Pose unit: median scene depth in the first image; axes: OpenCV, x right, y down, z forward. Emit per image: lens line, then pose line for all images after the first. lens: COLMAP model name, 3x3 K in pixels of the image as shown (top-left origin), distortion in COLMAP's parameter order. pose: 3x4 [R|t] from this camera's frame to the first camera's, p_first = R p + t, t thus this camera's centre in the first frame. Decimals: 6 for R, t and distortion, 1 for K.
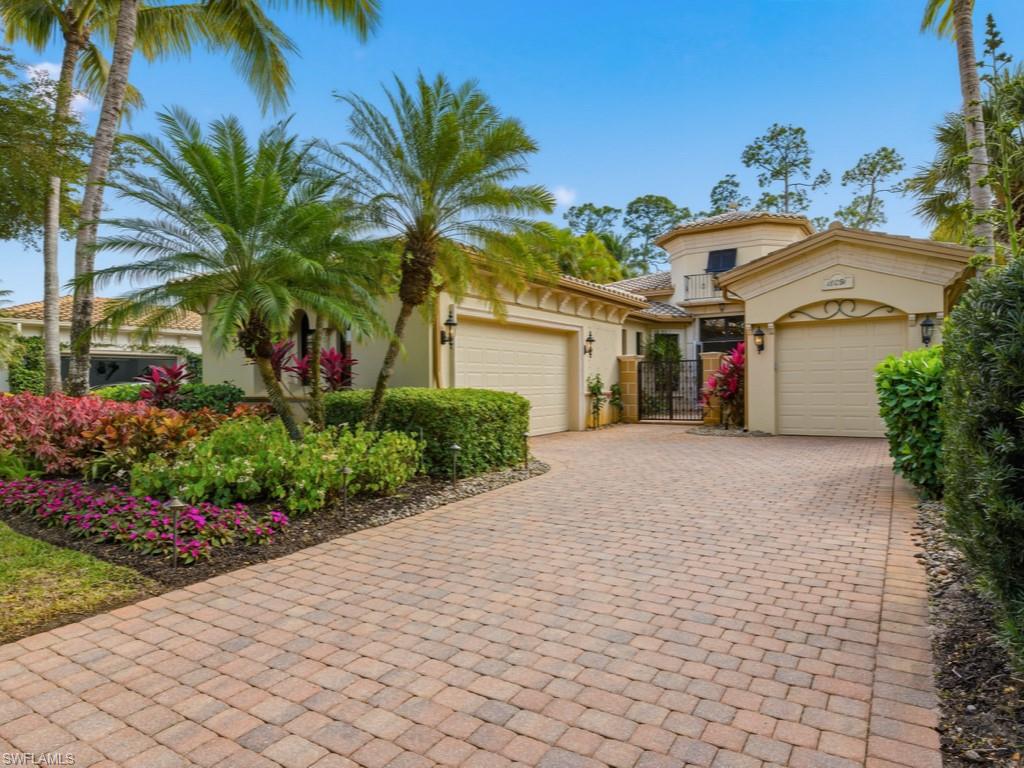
lens RADIAL K [[579.0, 0, 513.1], [0, 579.0, 382.2], [0, 0, 1]] dist [-0.001018, -0.000031]
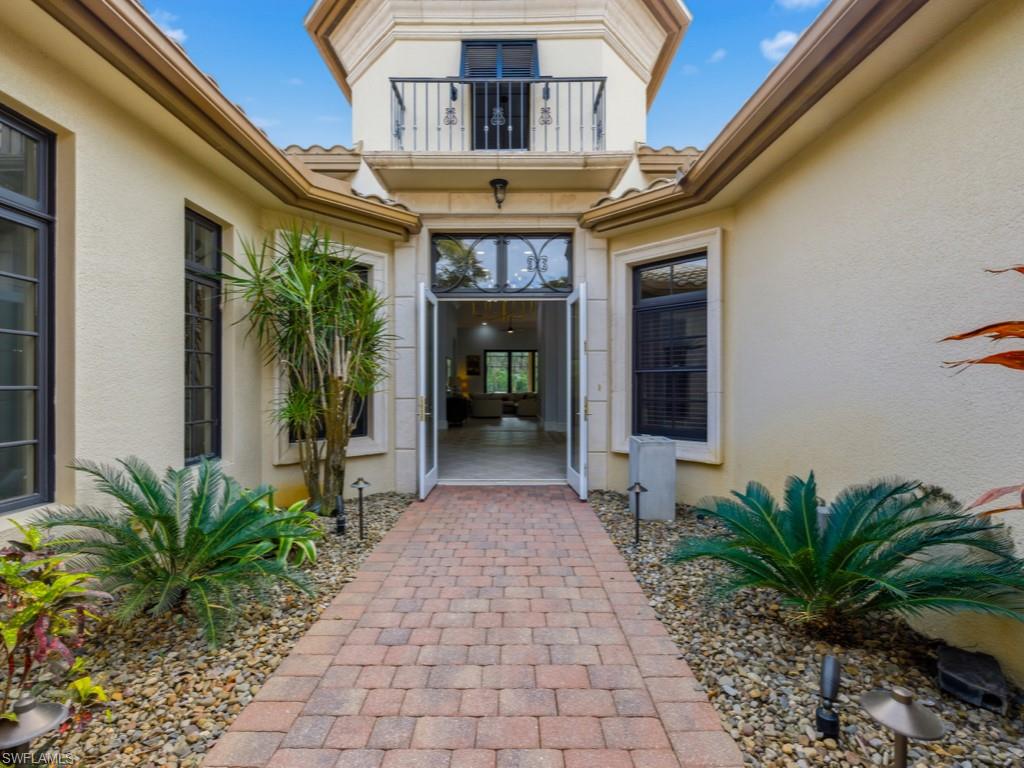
lens RADIAL K [[457.9, 0, 511.4], [0, 457.9, 381.2], [0, 0, 1]] dist [-0.001605, -0.000587]
pose [[0.849397, 0.010620, 0.527648, 0.218297], [-0.011197, 0.999935, -0.002102, -0.015254], [-0.527636, -0.004122, 0.849461, 0.743928]]
